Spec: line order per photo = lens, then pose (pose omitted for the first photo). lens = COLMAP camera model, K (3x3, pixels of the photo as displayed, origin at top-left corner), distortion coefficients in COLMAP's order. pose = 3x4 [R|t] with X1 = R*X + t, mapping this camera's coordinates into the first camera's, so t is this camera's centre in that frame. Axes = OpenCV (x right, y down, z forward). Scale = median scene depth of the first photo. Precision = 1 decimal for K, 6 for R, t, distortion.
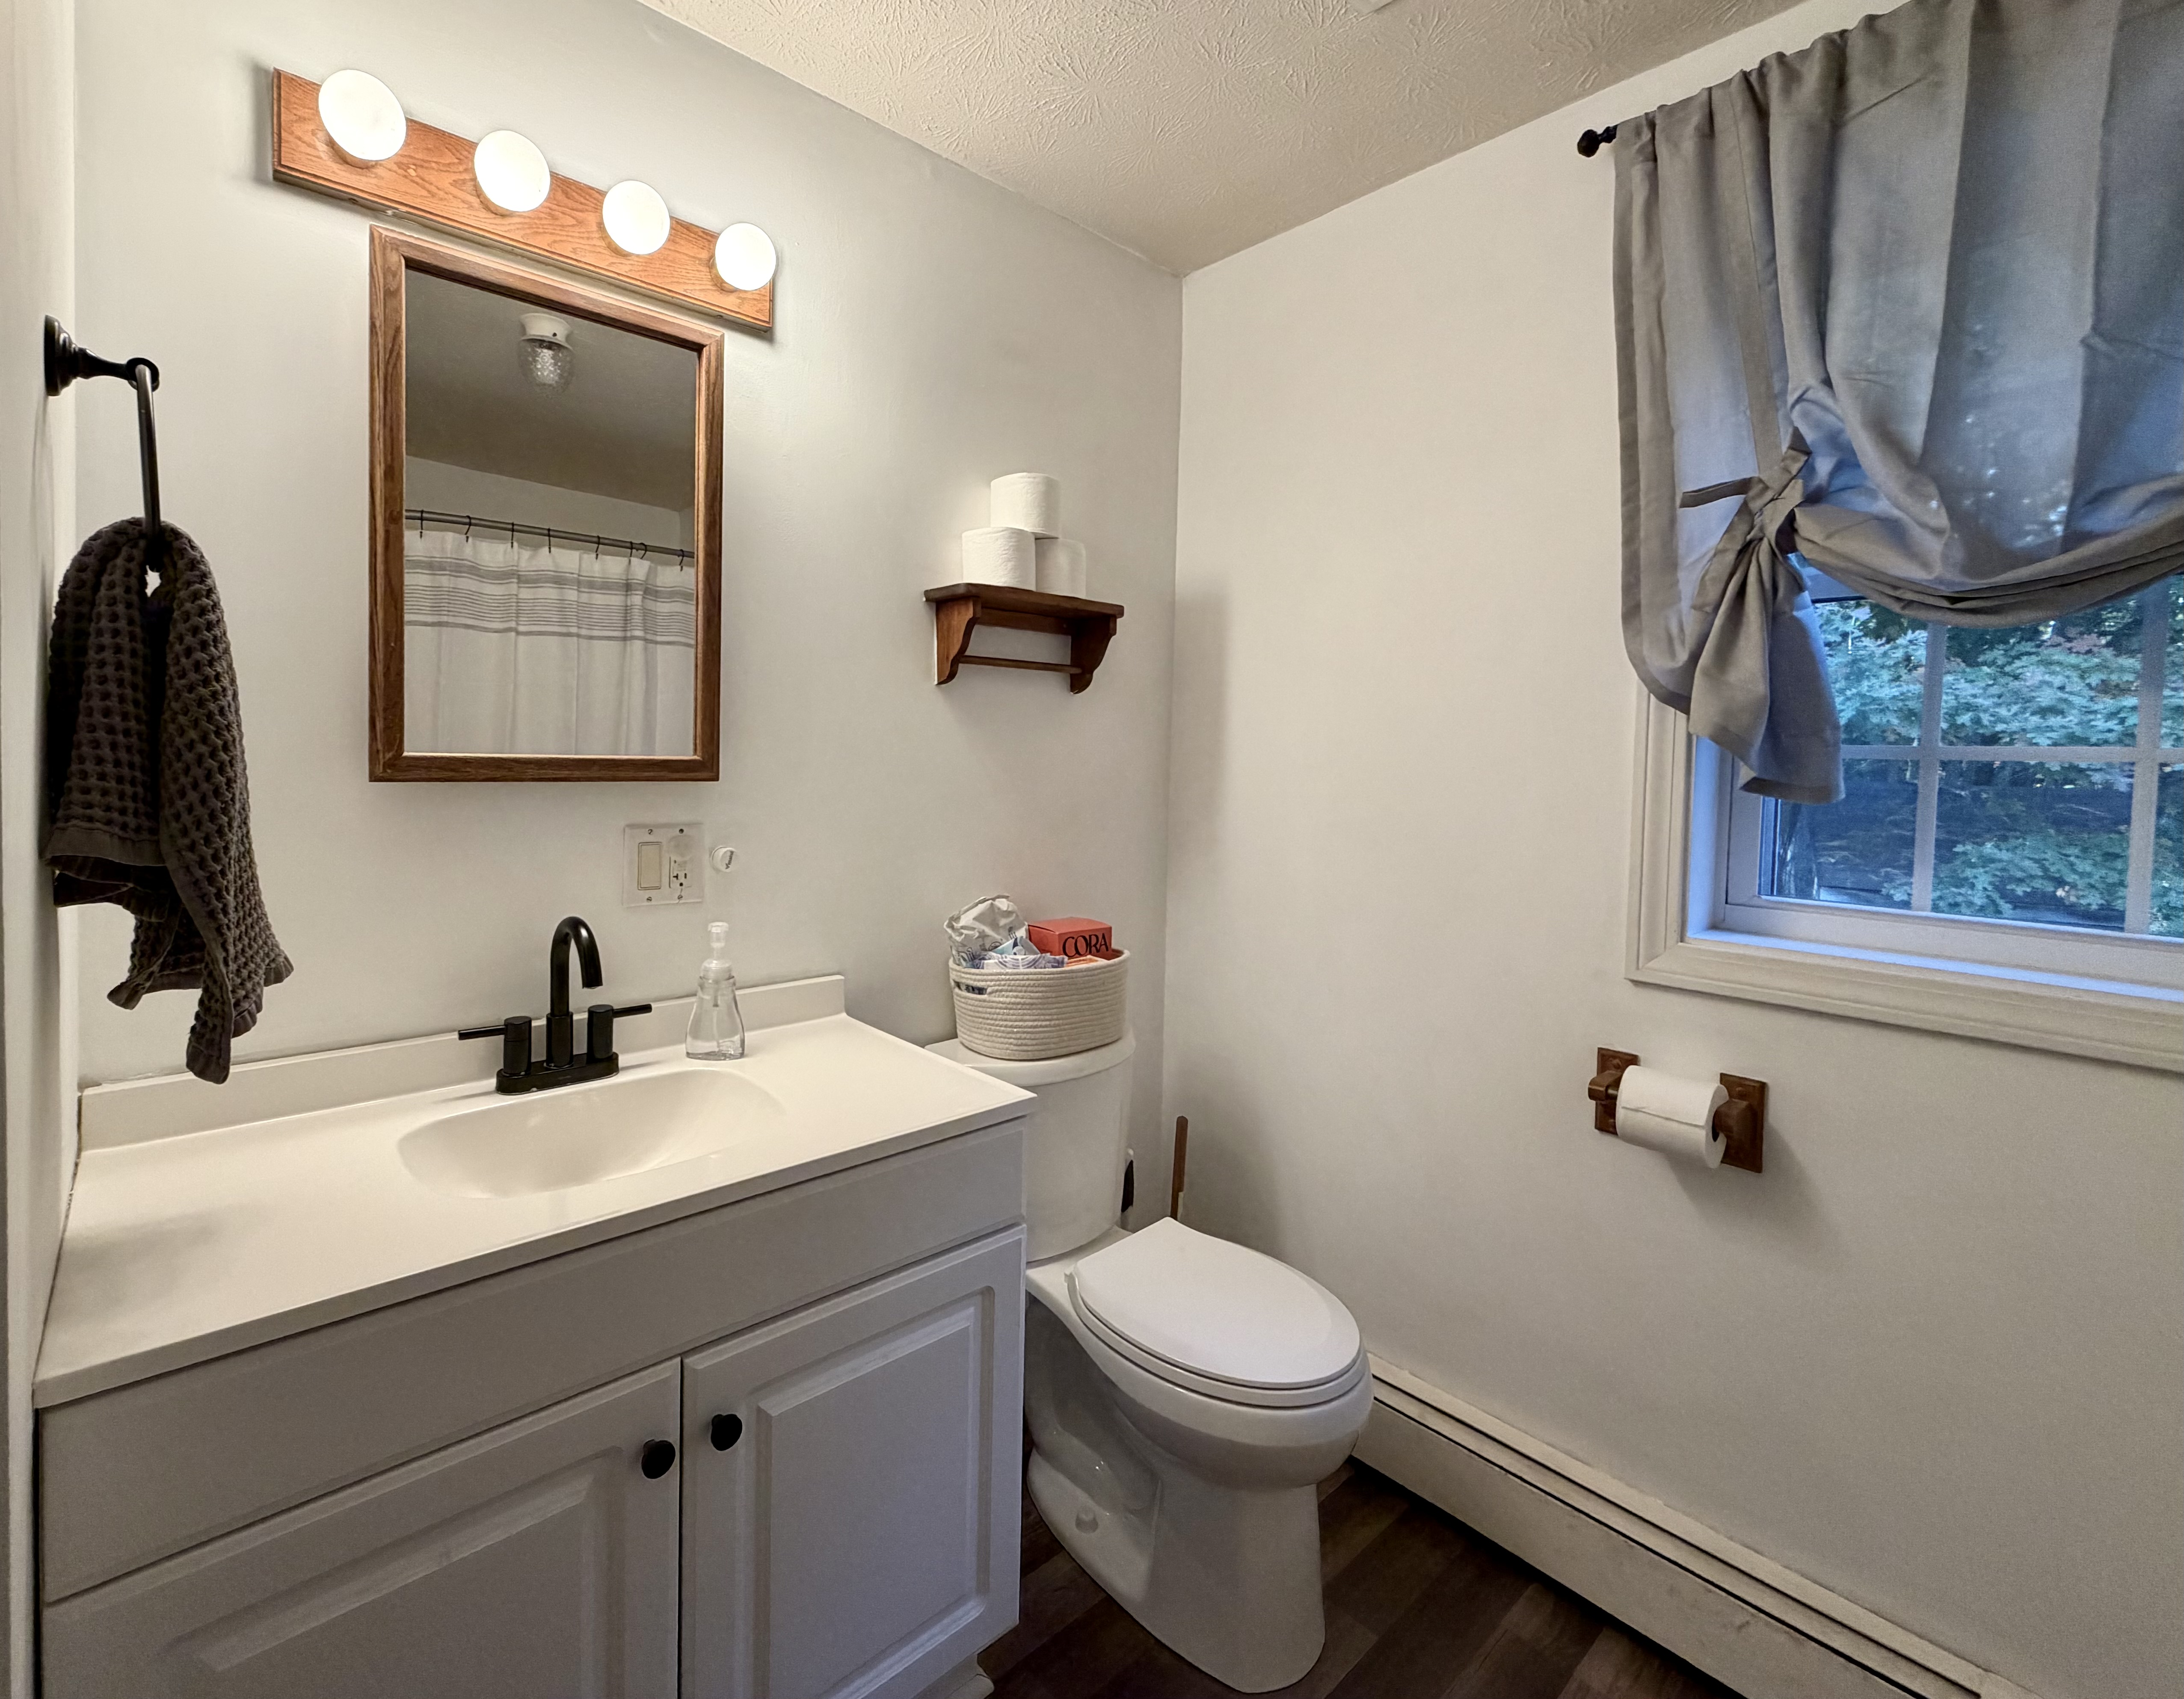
lens RADIAL K [[977.8, 0, 954.4], [0, 977.8, 781.5], [0, 0, 1]] dist [0.001765, 0.000097]
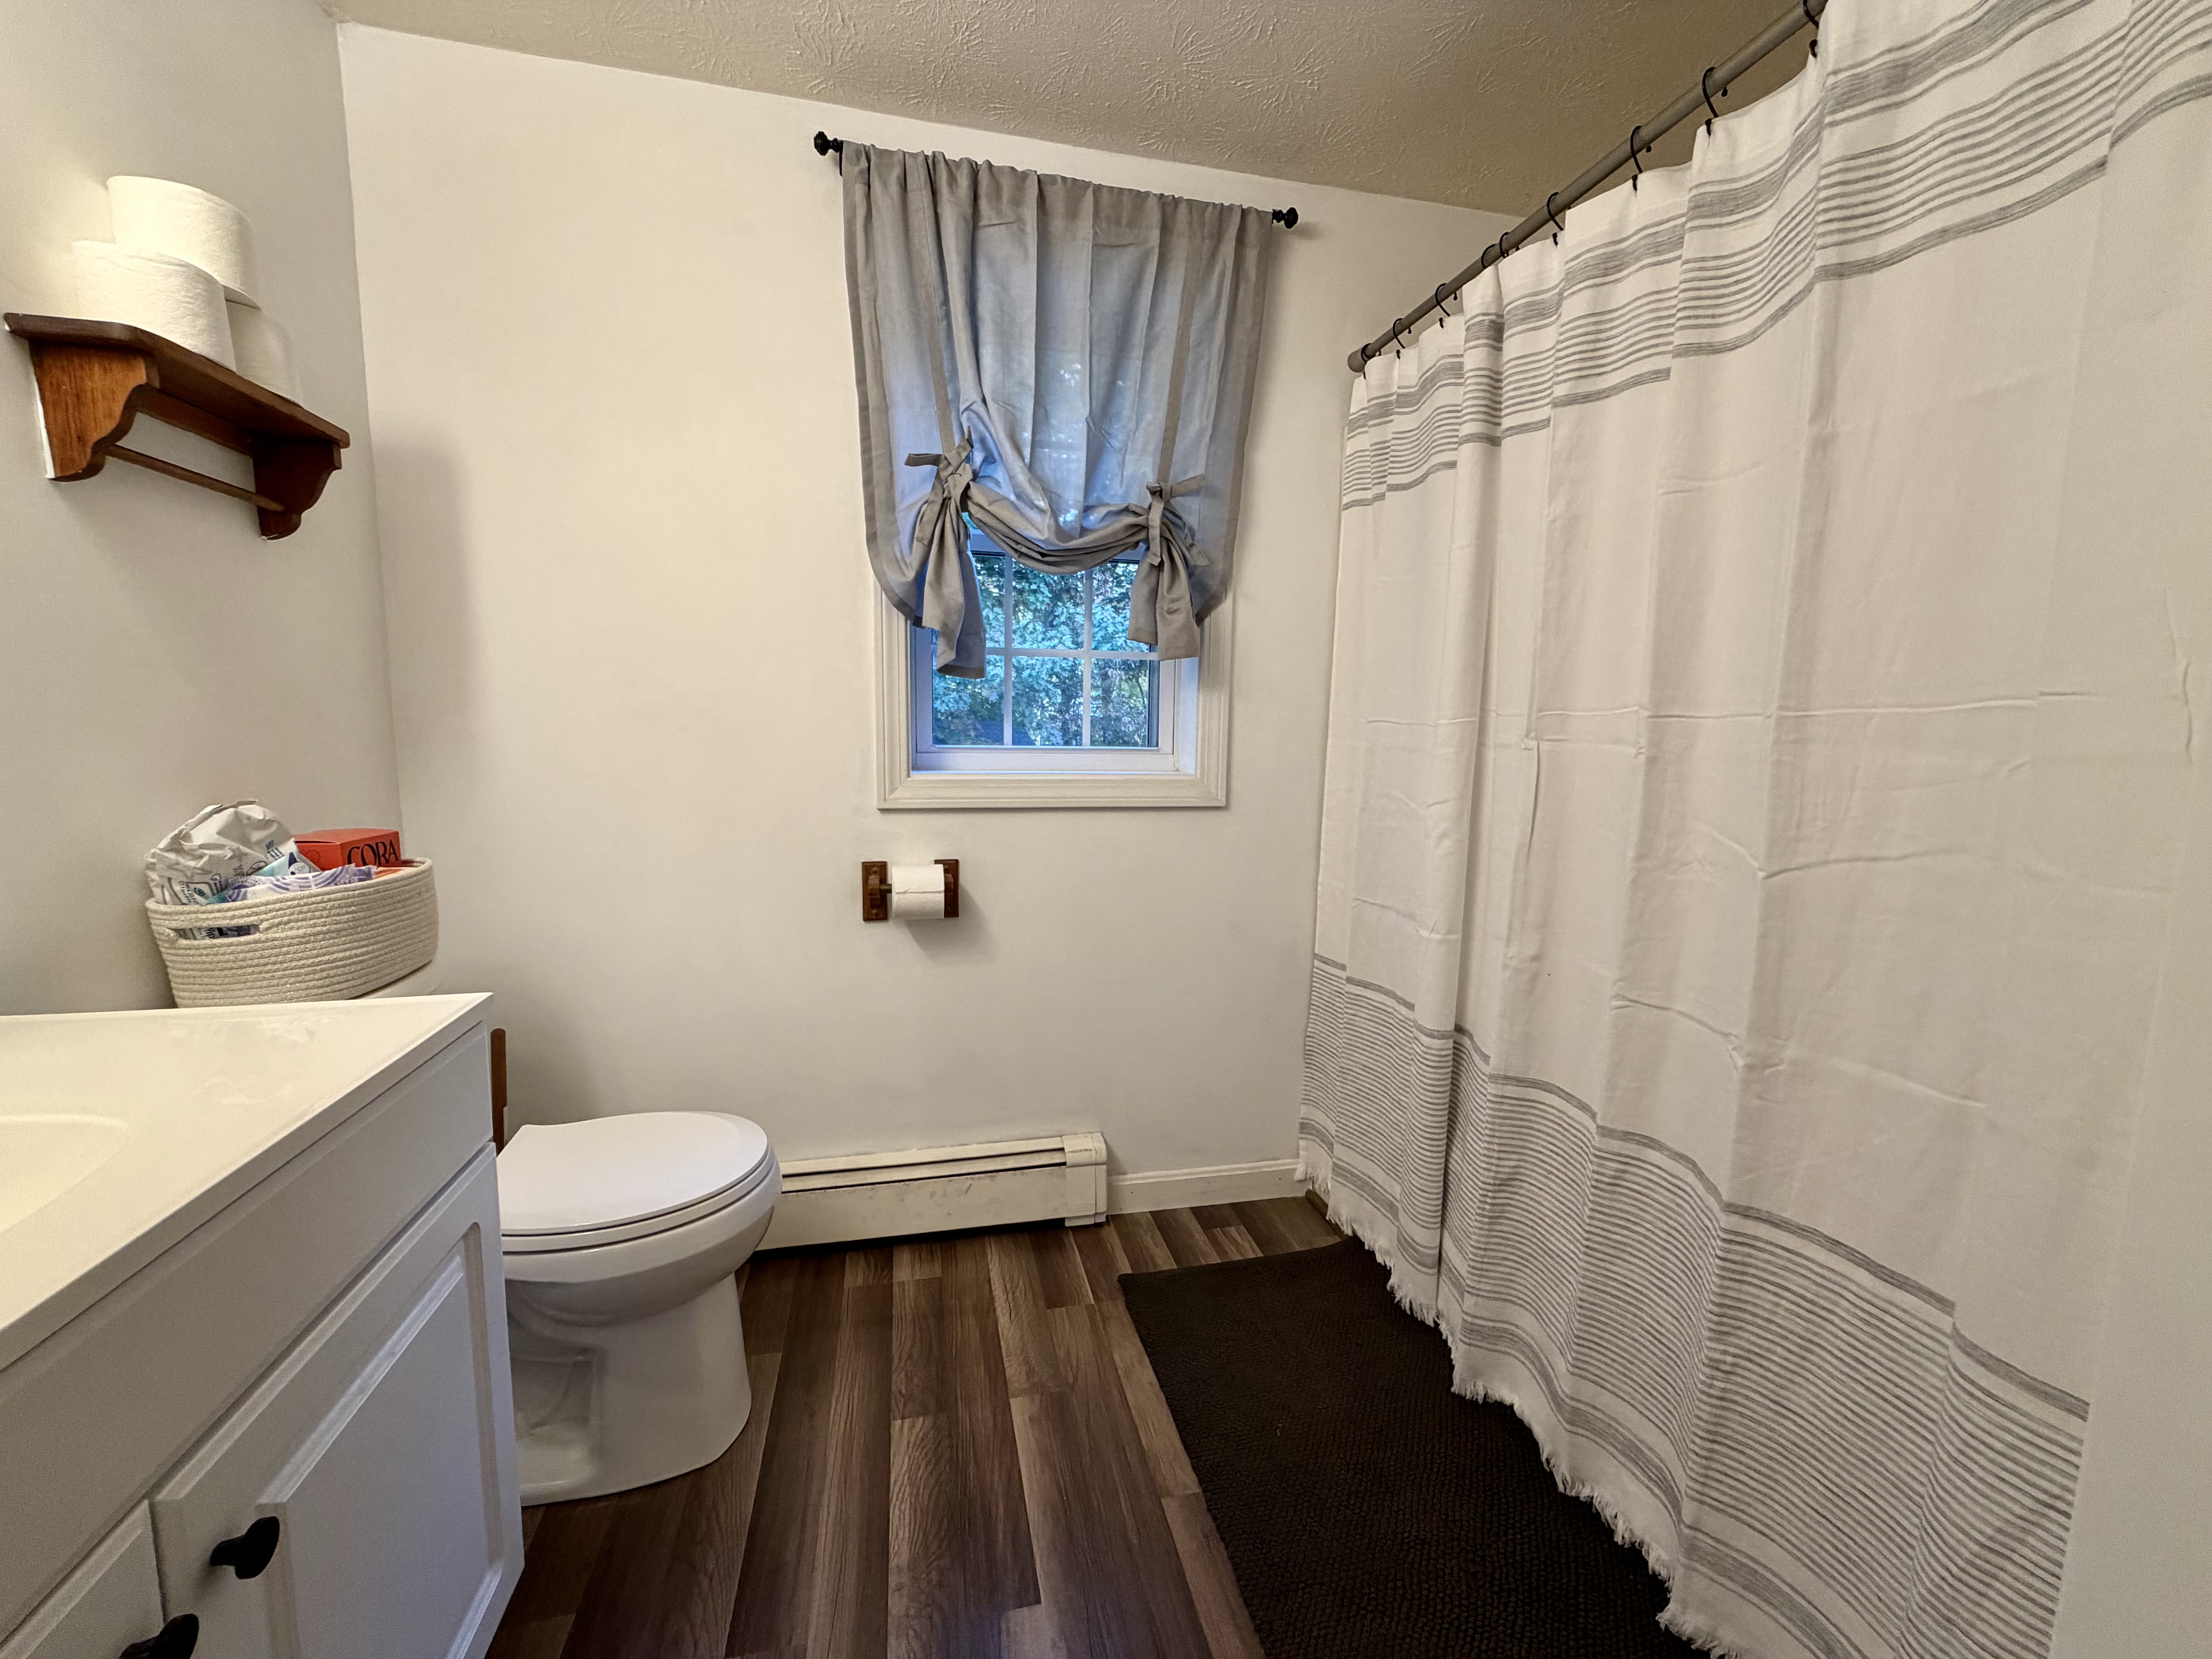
lens RADIAL K [[880.6, 0, 1098.6], [0, 880.6, 829.4], [0, 0, 1]] dist [0.000277, 0.000069]
pose [[0.441284, -0.121909, 0.889048, -0.308784], [0.023374, 0.991955, 0.124418, 0.084648], [-0.897063, -0.034123, 0.440583, 0.167089]]
